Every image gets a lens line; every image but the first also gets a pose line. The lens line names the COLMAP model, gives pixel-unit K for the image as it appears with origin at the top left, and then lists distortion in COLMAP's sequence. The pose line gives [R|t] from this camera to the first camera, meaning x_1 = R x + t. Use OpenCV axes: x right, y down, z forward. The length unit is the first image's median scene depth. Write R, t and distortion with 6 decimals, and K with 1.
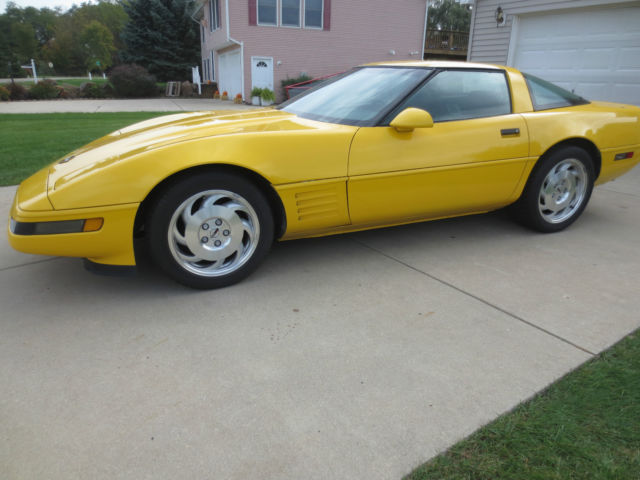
lens RADIAL K [[453.0, 0, 321.1], [0, 453.0, 244.5], [0, 0, 1]] dist [-0.046192, 0.024361]
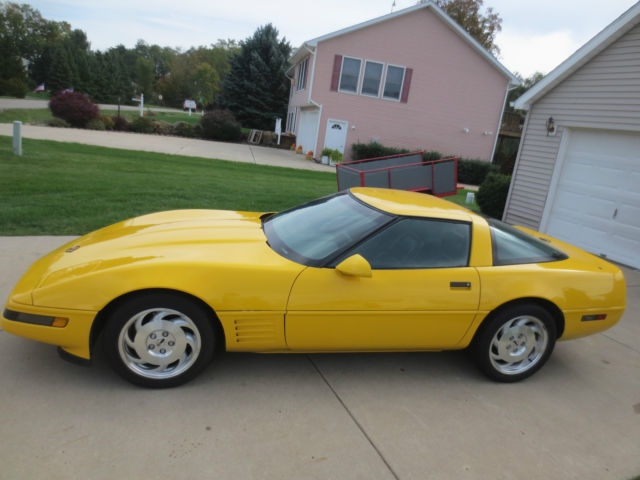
lens RADIAL K [[453.0, 0, 323.3], [0, 453.0, 238.9], [0, 0, 1]] dist [-0.046192, 0.024361]
pose [[0.977124, 0.152940, -0.147778, 0.221093], [-0.169226, 0.980000, -0.104707, -0.172293], [0.128809, 0.127319, 0.983462, -0.083536]]
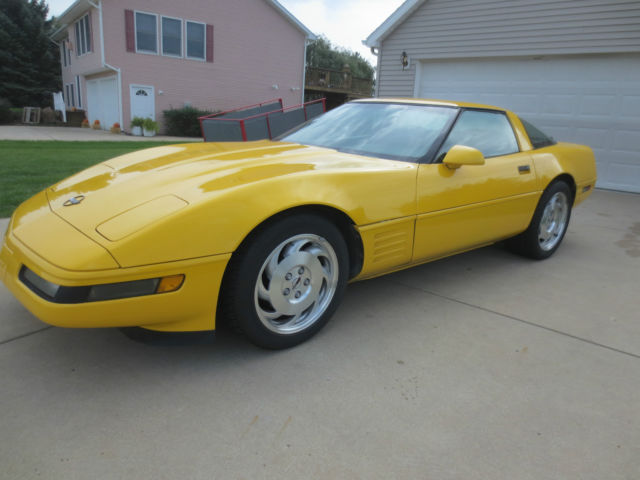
lens RADIAL K [[453.0, 0, 321.3], [0, 453.0, 244.0], [0, 0, 1]] dist [-0.046192, 0.024361]
pose [[0.958410, -0.043358, 0.282084, -0.316949], [0.062421, 0.996308, -0.058944, -0.033783], [-0.278487, 0.074100, 0.957577, 0.106645]]
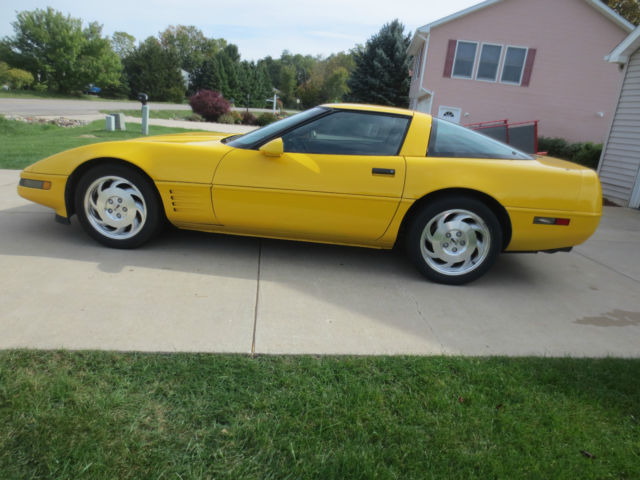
lens RADIAL K [[453.0, 0, 322.2], [0, 453.0, 238.8], [0, 0, 1]] dist [-0.046192, 0.024361]
pose [[0.882242, 0.194082, -0.428931, 0.697946], [-0.239333, 0.969456, -0.053612, -0.006430], [0.405425, 0.149956, 0.901745, 0.006536]]
